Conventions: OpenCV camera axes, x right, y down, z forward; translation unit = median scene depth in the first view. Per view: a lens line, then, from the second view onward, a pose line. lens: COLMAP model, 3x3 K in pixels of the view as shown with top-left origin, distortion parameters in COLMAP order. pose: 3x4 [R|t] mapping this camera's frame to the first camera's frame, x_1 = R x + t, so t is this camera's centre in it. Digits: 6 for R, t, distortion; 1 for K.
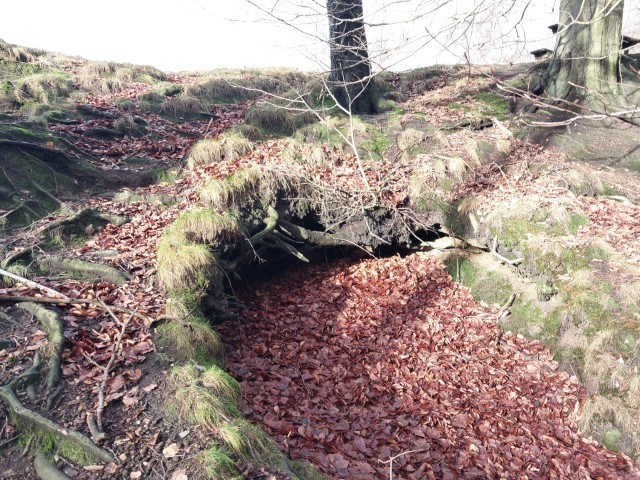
lens RADIAL K [[505.3, 0, 320.2], [0, 505.3, 240.2], [0, 0, 1]] dist [0.010759, -0.021287]
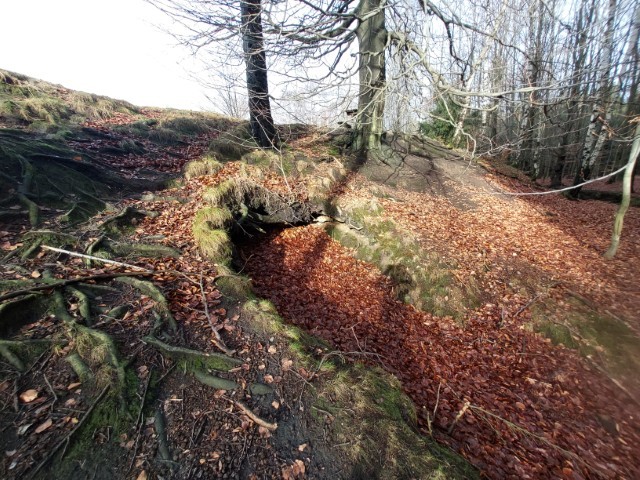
lens RADIAL K [[256.8, 0, 320.3], [0, 256.8, 239.1], [0, 0, 1]] dist [-0.010346, -0.000789]
pose [[0.897929, -0.061503, 0.435822, -0.251598], [0.004140, 0.991325, 0.131367, -0.057632], [-0.440120, -0.116154, 0.890394, 0.054093]]
